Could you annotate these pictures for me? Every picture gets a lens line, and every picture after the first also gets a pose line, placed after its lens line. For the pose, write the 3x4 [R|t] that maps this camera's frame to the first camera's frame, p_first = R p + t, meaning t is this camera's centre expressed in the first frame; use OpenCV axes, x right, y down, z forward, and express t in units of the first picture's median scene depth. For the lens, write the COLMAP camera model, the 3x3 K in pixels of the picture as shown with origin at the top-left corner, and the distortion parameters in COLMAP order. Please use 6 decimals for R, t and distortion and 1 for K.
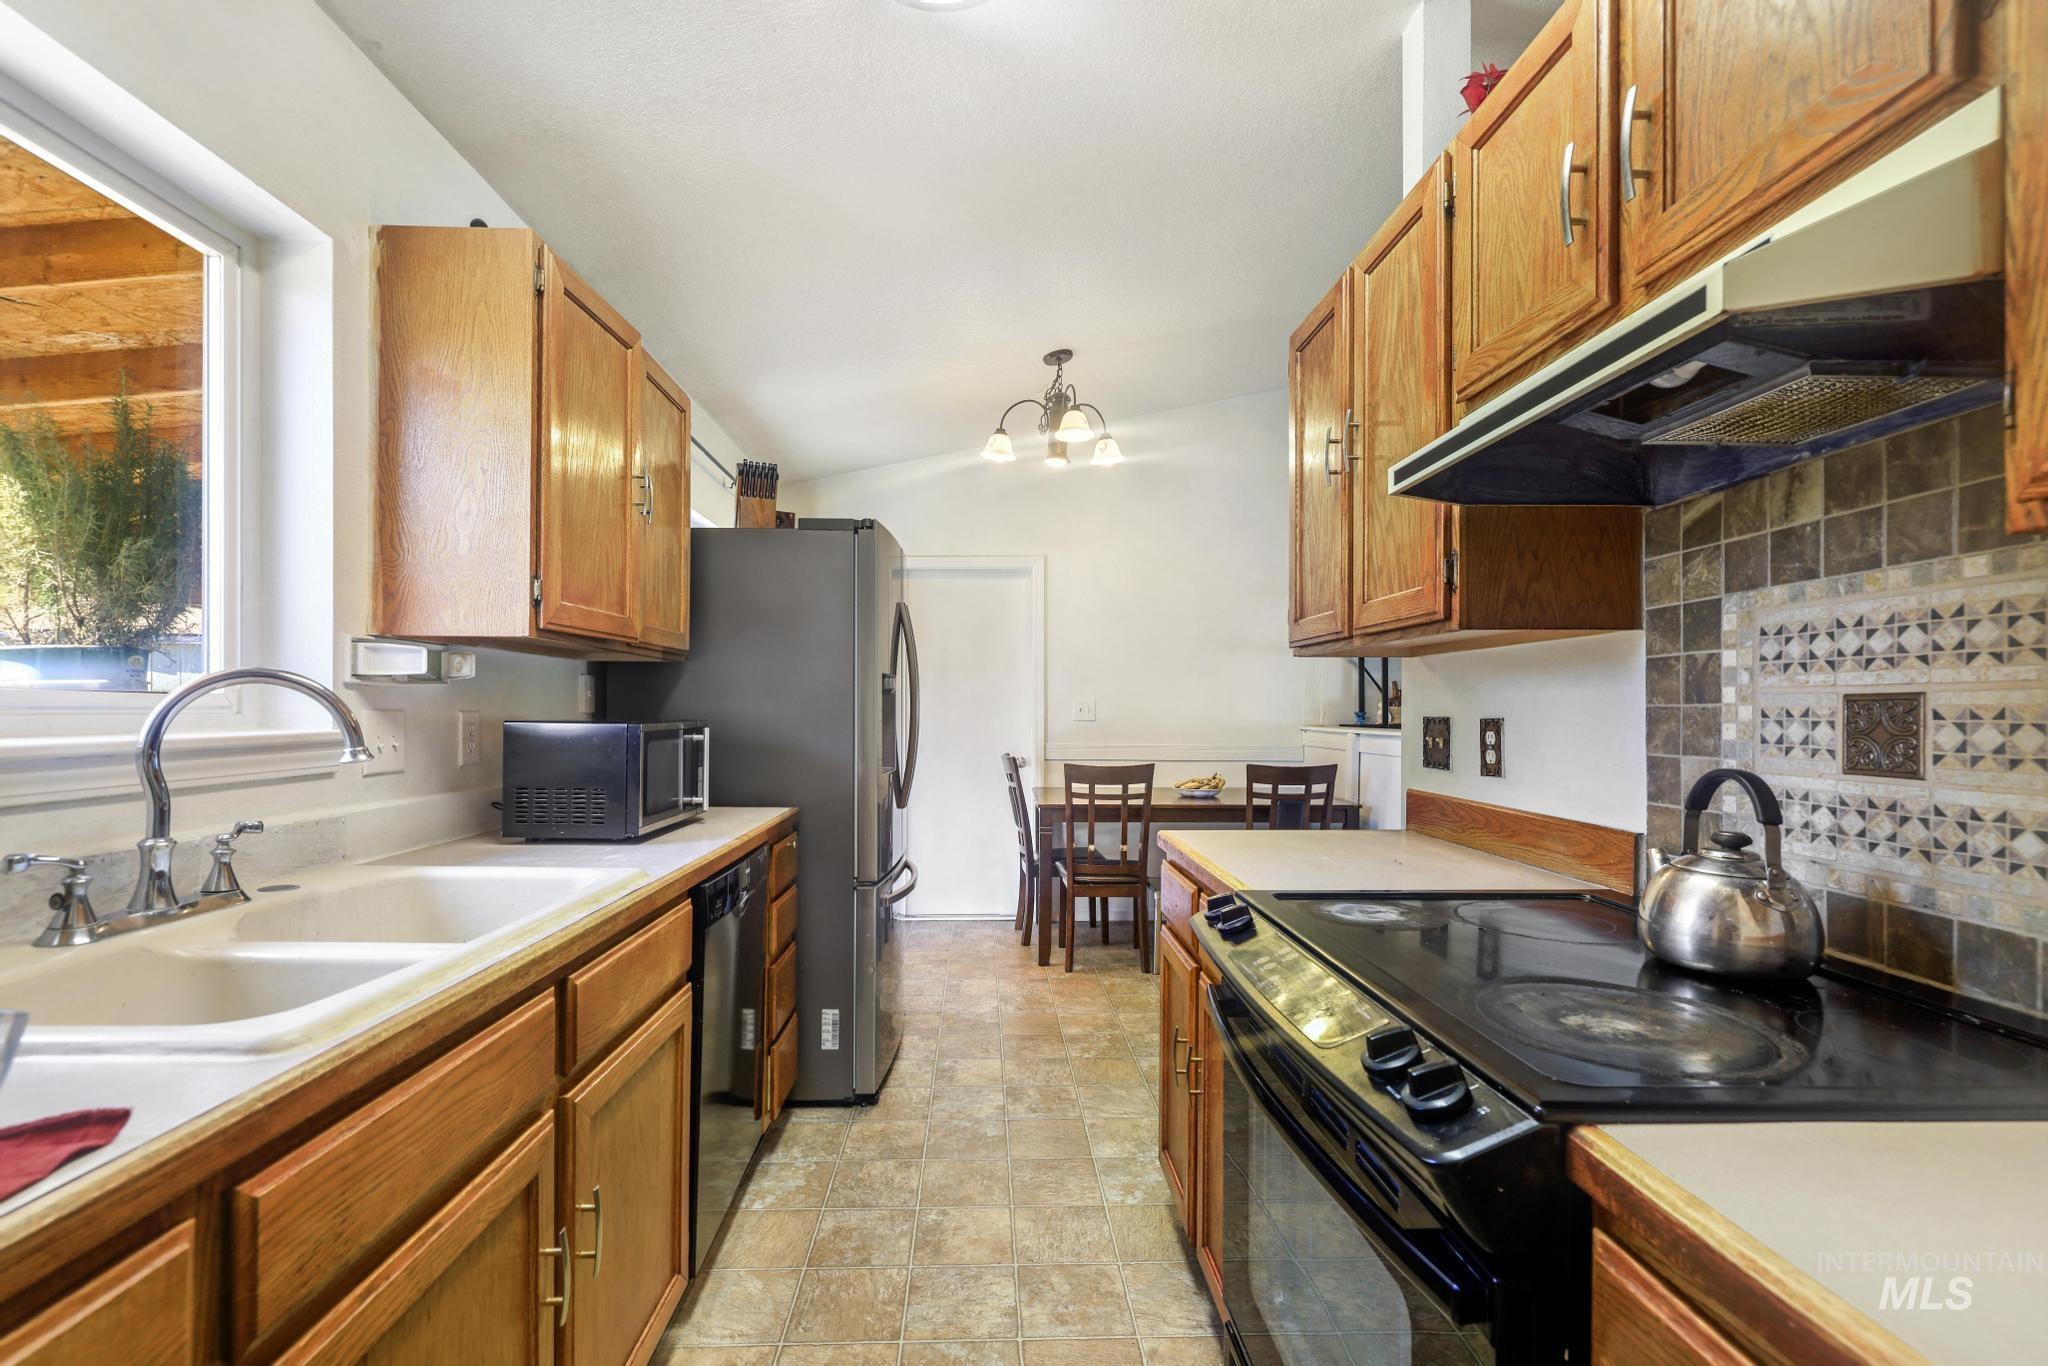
lens RADIAL K [[878.4, 0, 1036.7], [0, 878.4, 682.8], [0, 0, 1]] dist [0.006097, -0.001167]
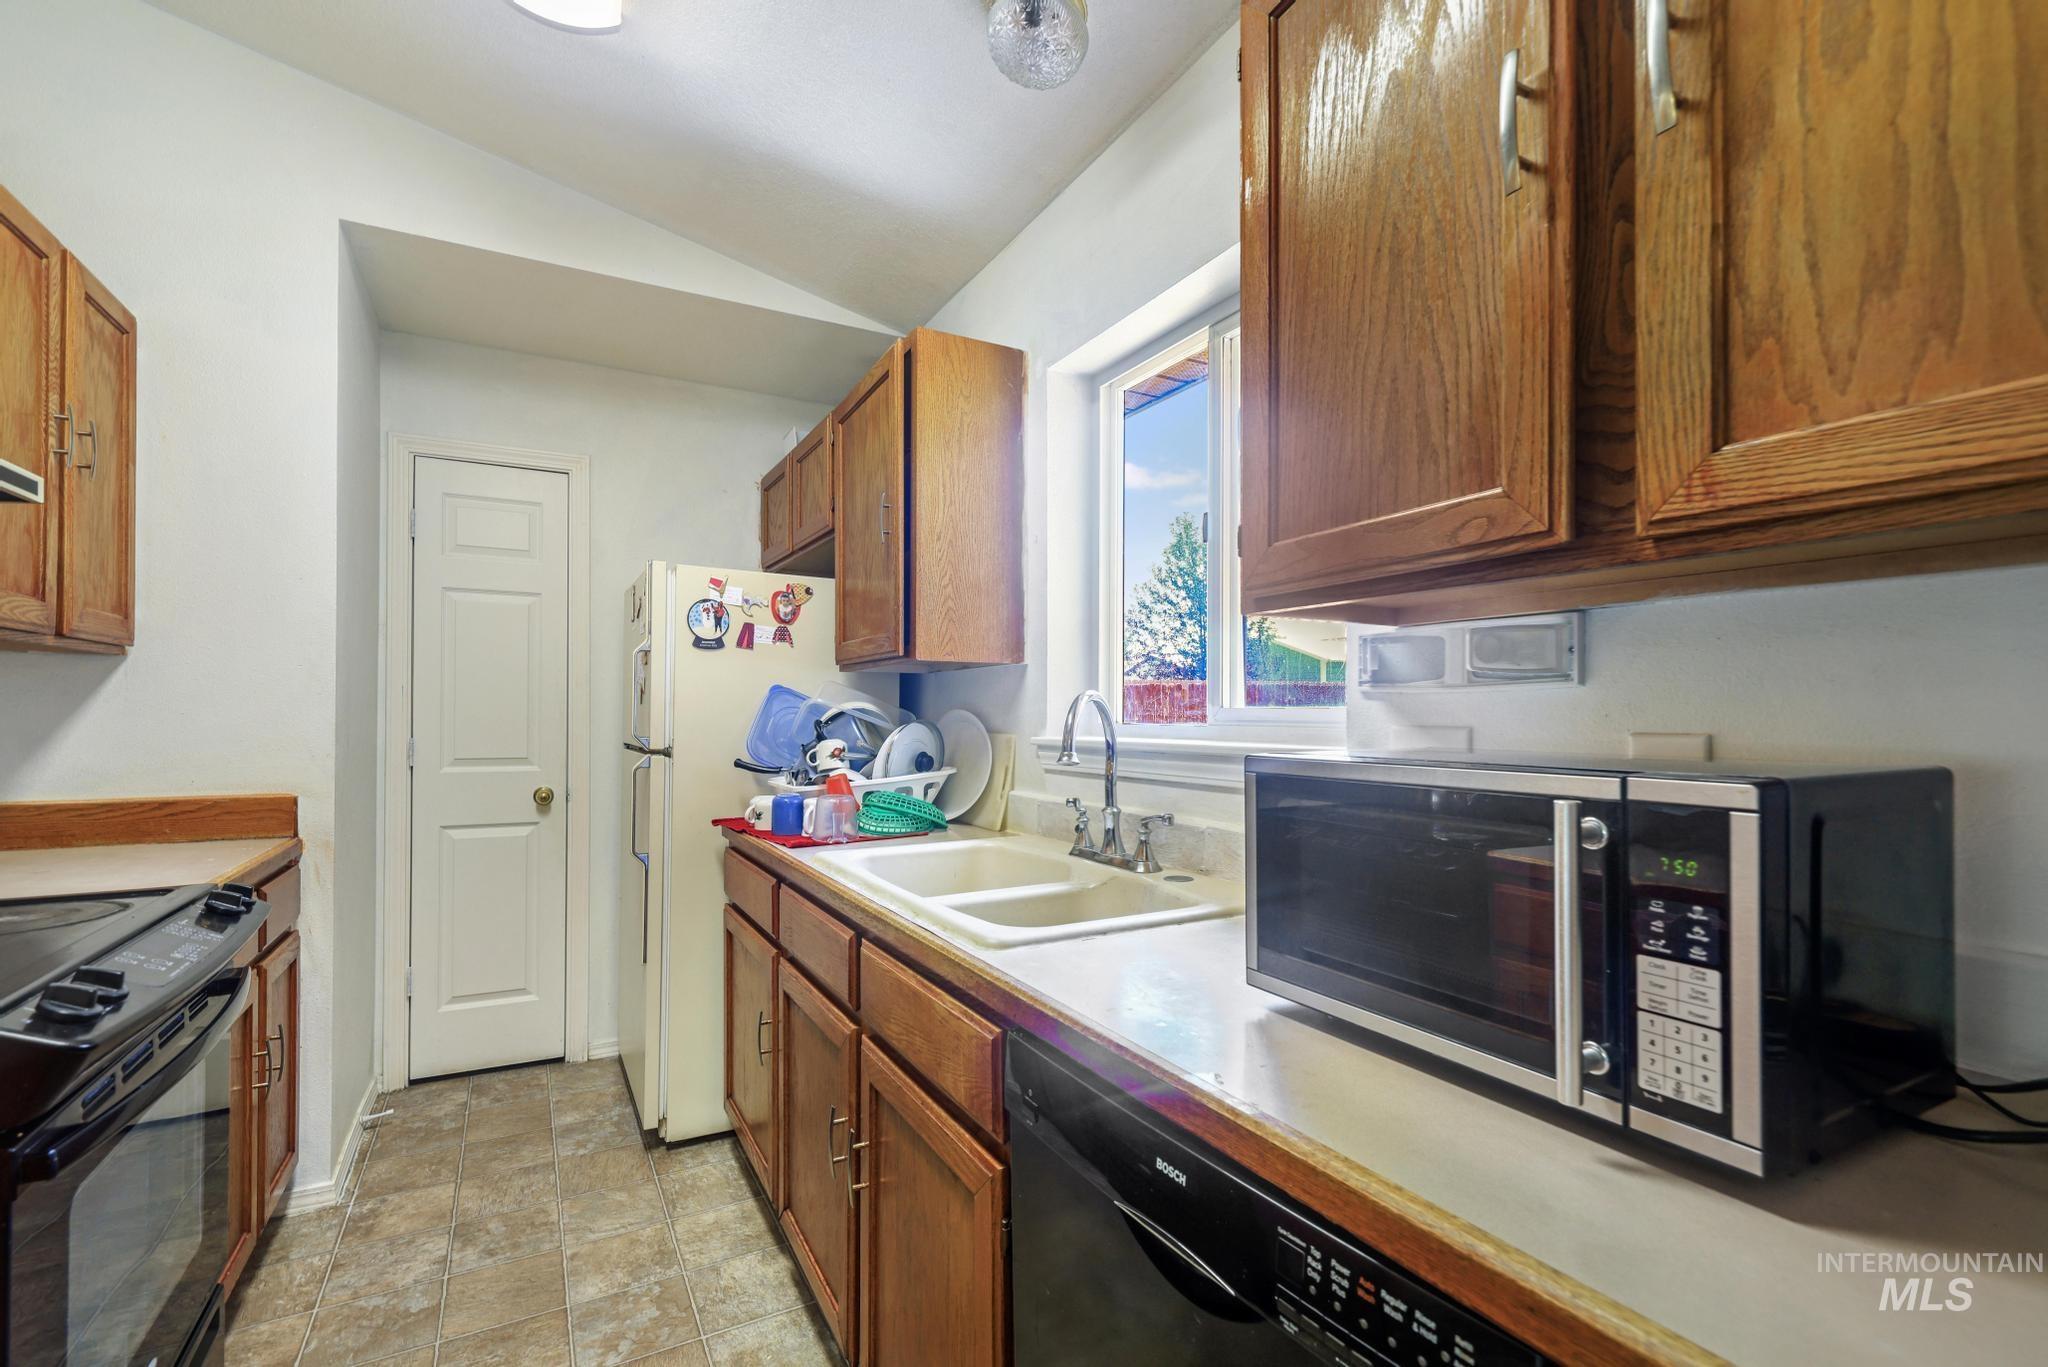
lens RADIAL K [[878.4, 0, 980.2], [0, 878.4, 715.7], [0, 0, 1]] dist [0.006097, -0.001167]
pose [[-0.916020, -0.006271, -0.401084, -0.186248], [0.004358, 0.999663, -0.025584, 0.056940], [0.401109, -0.025184, -0.915684, 2.234579]]
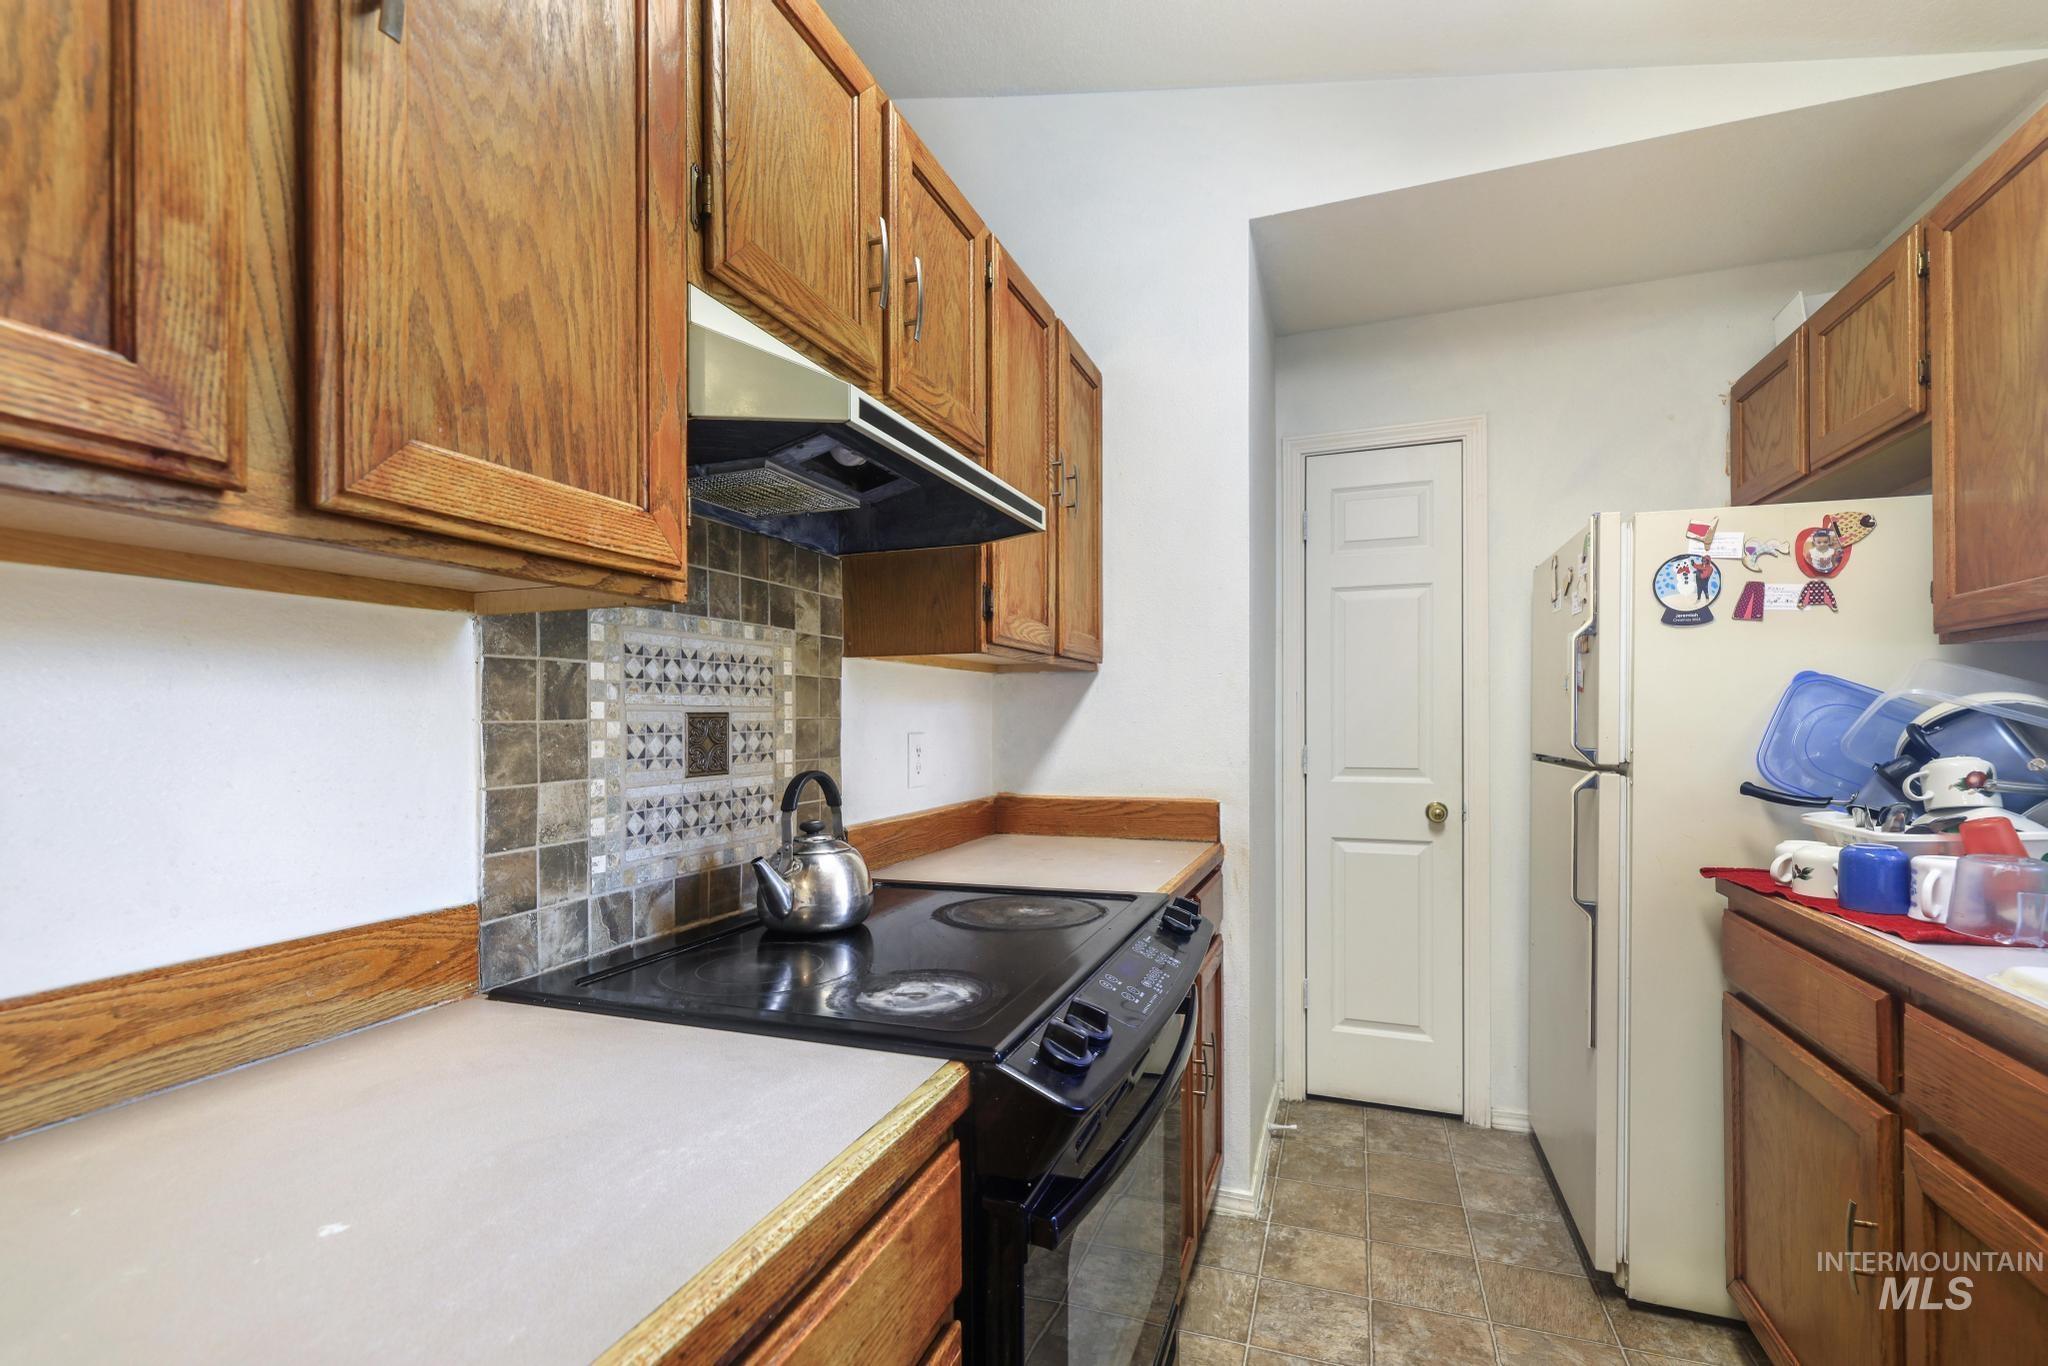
lens RADIAL K [[878.4, 0, 1047.6], [0, 878.4, 722.8], [0, 0, 1]] dist [0.006097, -0.001167]
pose [[-0.918197, 0.002018, 0.396120, -0.025741], [-0.007677, 0.999709, -0.022888, 0.049097], [-0.396050, -0.024056, -0.917914, 1.838211]]
